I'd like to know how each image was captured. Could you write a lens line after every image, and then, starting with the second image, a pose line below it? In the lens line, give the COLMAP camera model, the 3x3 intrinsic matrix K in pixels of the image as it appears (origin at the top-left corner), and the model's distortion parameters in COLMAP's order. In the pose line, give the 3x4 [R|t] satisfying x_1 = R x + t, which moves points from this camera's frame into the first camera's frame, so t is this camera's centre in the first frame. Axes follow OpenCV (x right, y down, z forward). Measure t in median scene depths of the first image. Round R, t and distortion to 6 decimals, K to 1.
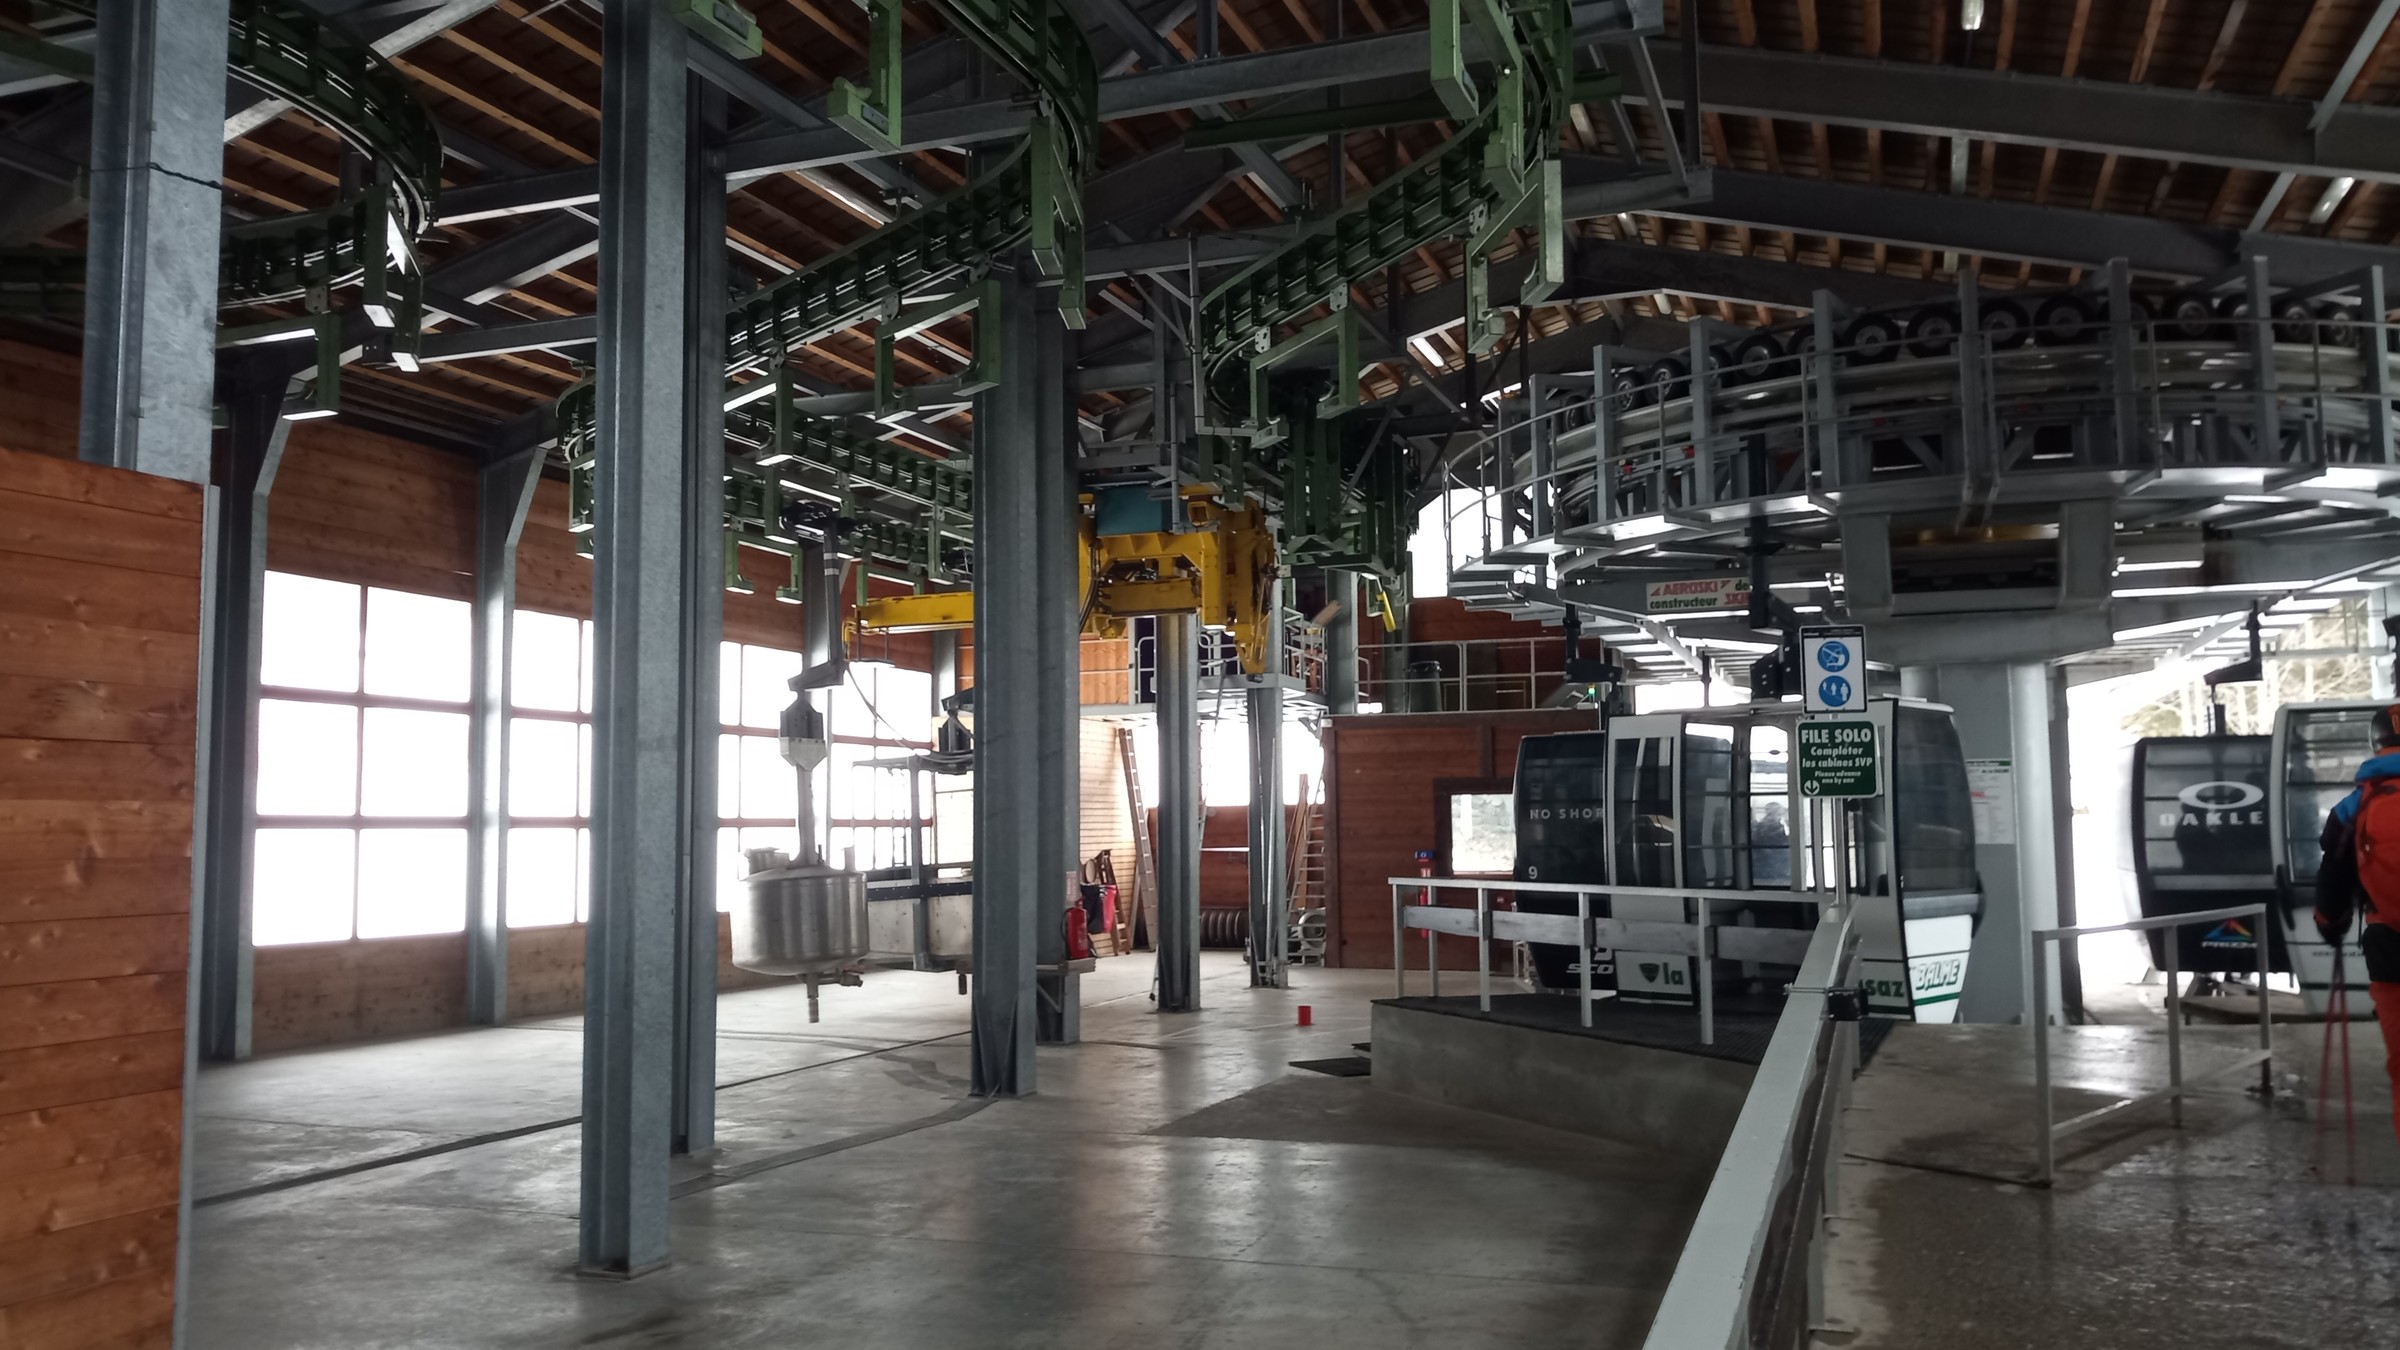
lens RADIAL K [[1808.5, 0, 1200.0], [0, 1808.5, 675.0], [0, 0, 1]] dist [0.083672, -0.000288]
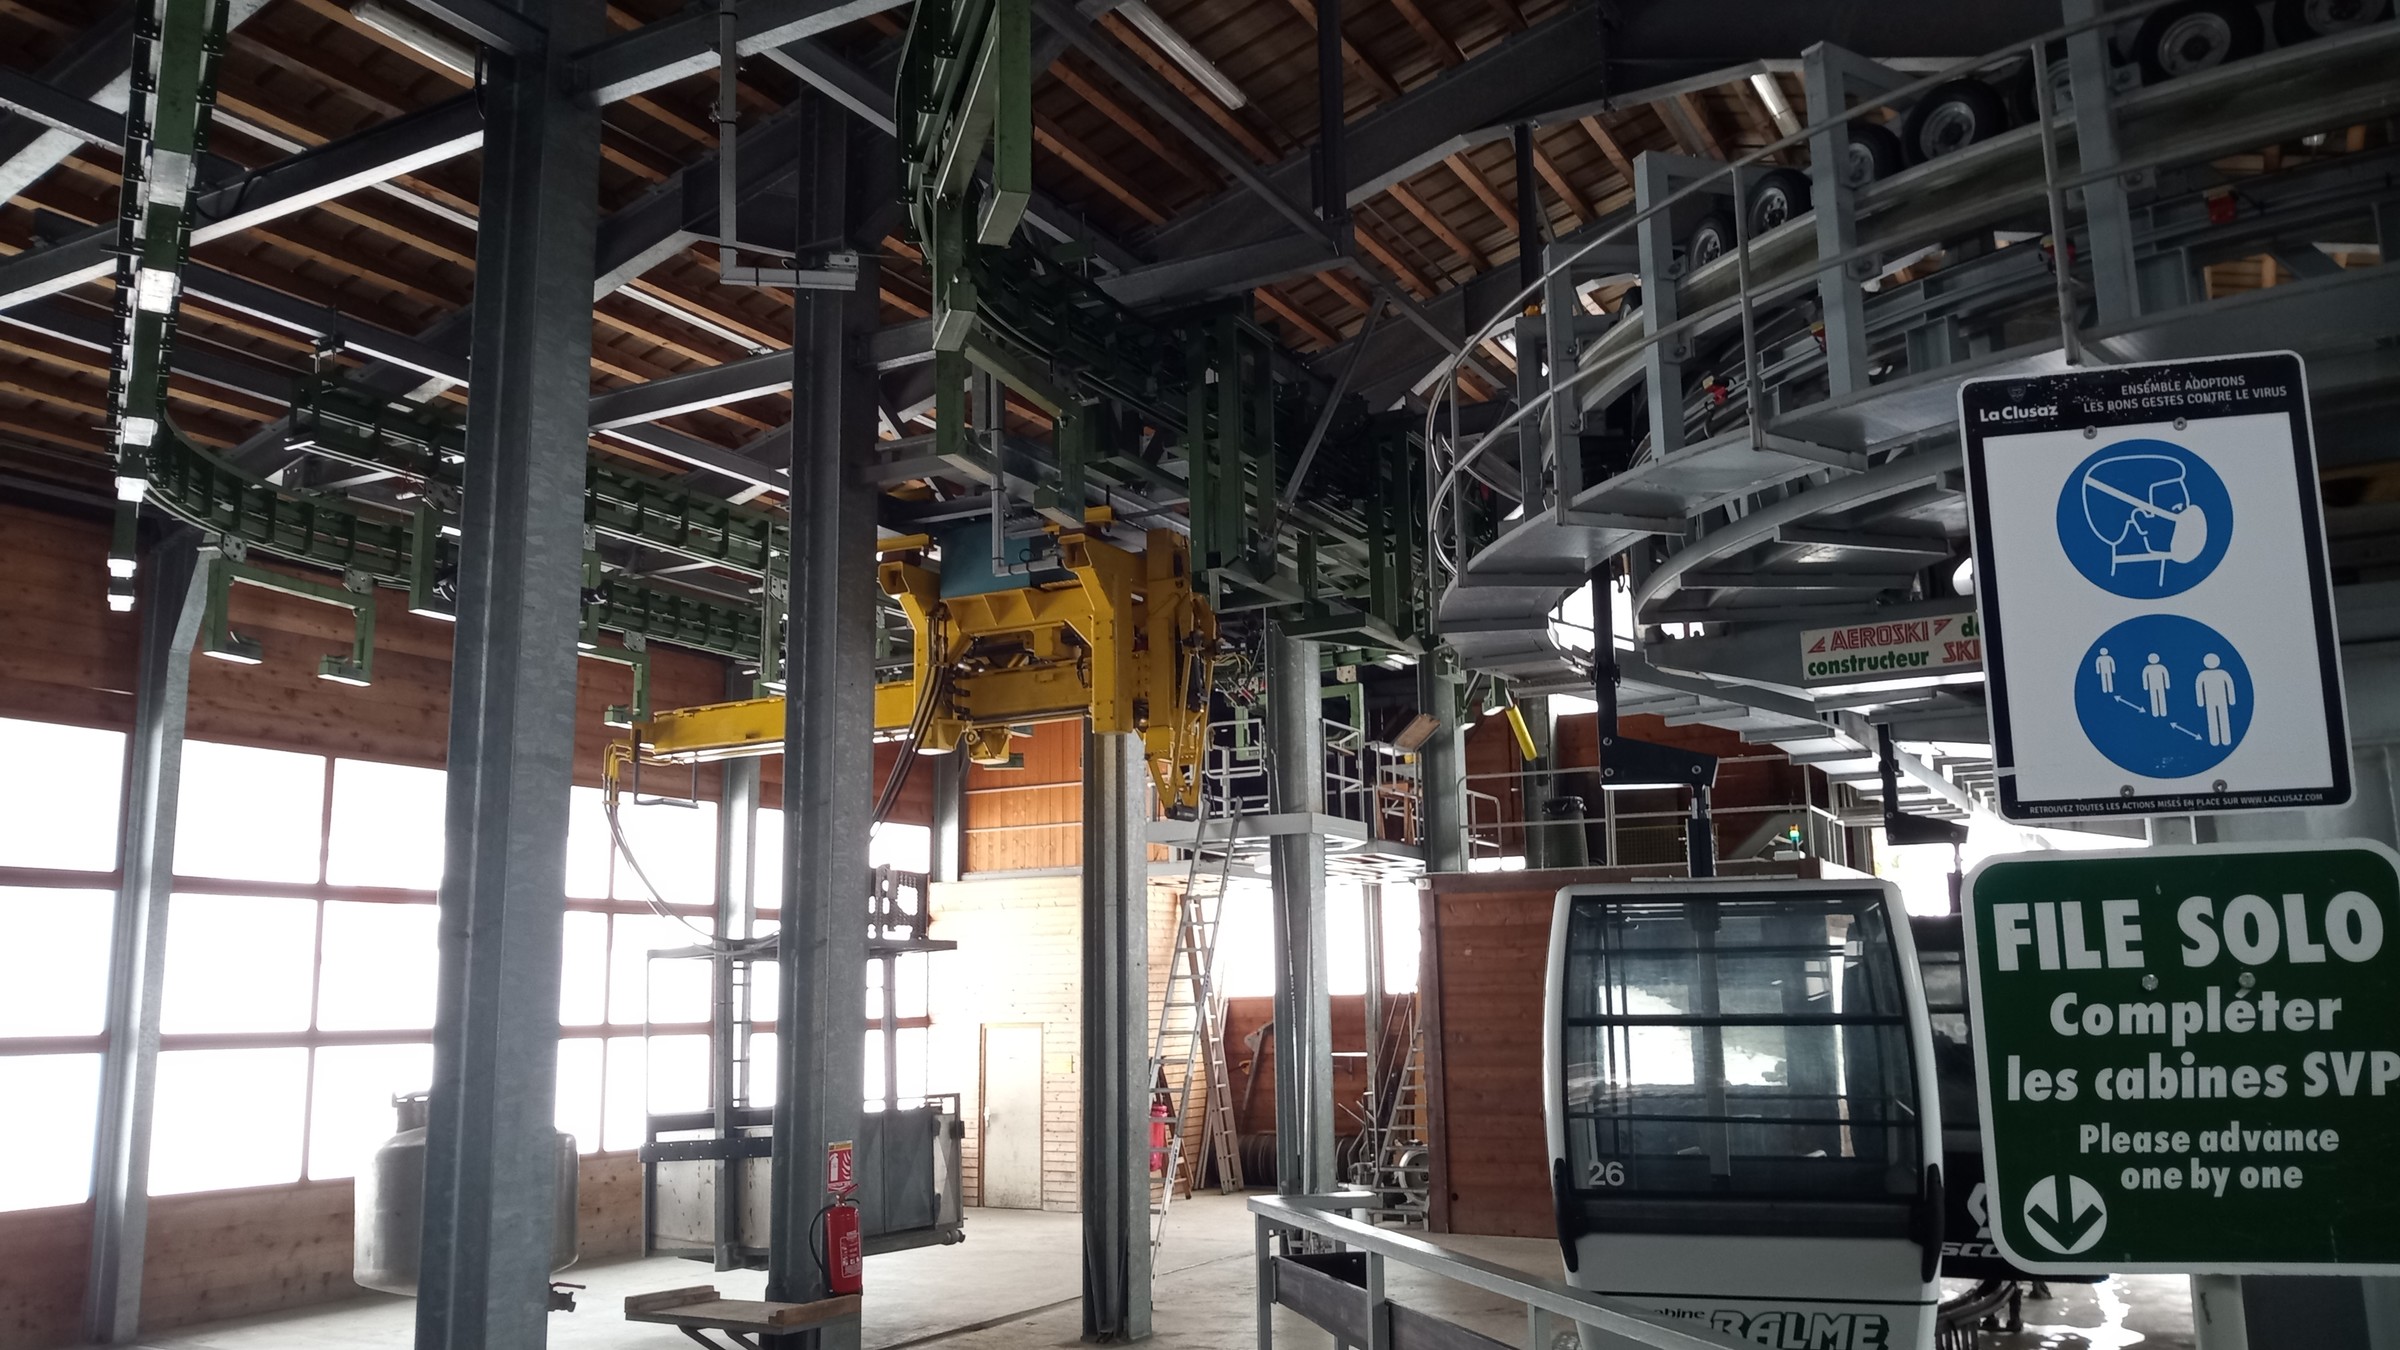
lens RADIAL K [[1852.7, 0, 1200.0], [0, 1852.7, 675.0], [0, 0, 1]] dist [0.006882, -0.000339]
pose [[0.989995, -0.029843, -0.137909, 0.118524], [0.017711, 0.995930, -0.088376, 0.009538], [0.139985, 0.085049, 0.986494, 0.342668]]
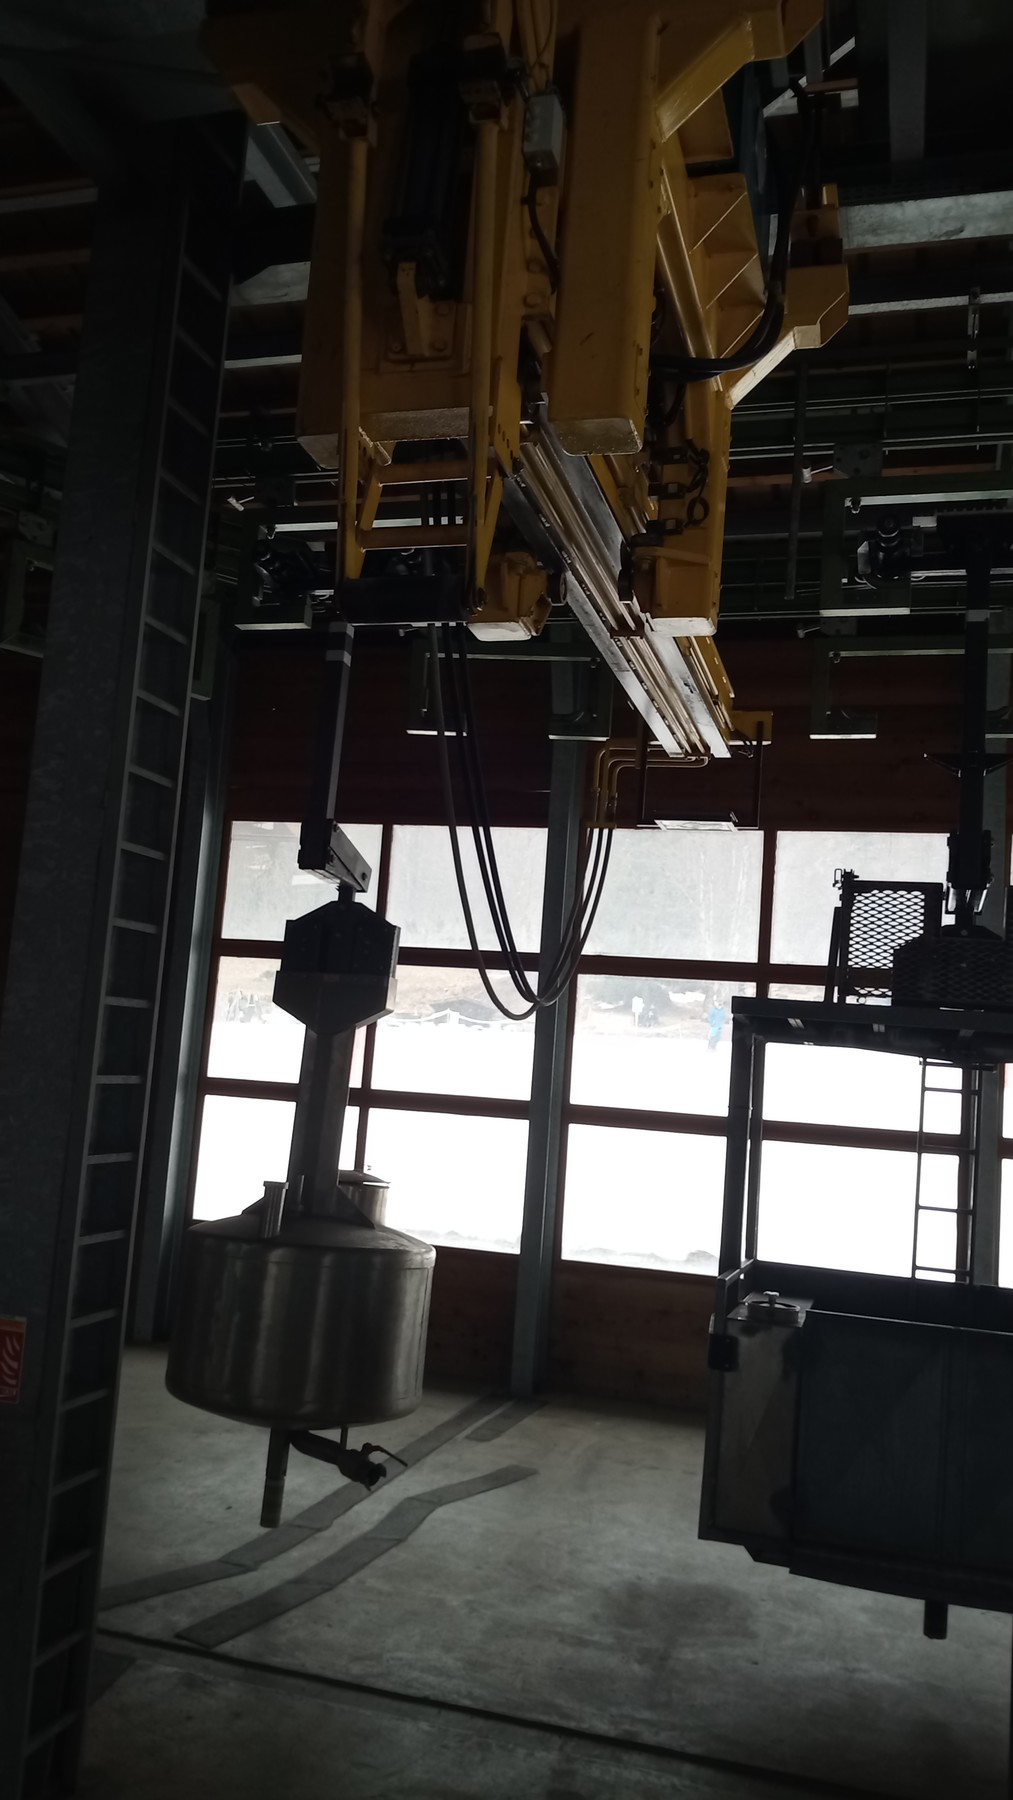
lens RADIAL K [[1389.5, 0, 506.5], [0, 1389.5, 900.0], [0, 0, 1]] dist [0.006882, -0.000339]
pose [[0.084330, -0.117329, -0.989506, 0.192798], [0.015385, 0.993078, -0.116441, 0.066790], [0.996319, -0.005404, 0.085551, 1.023416]]
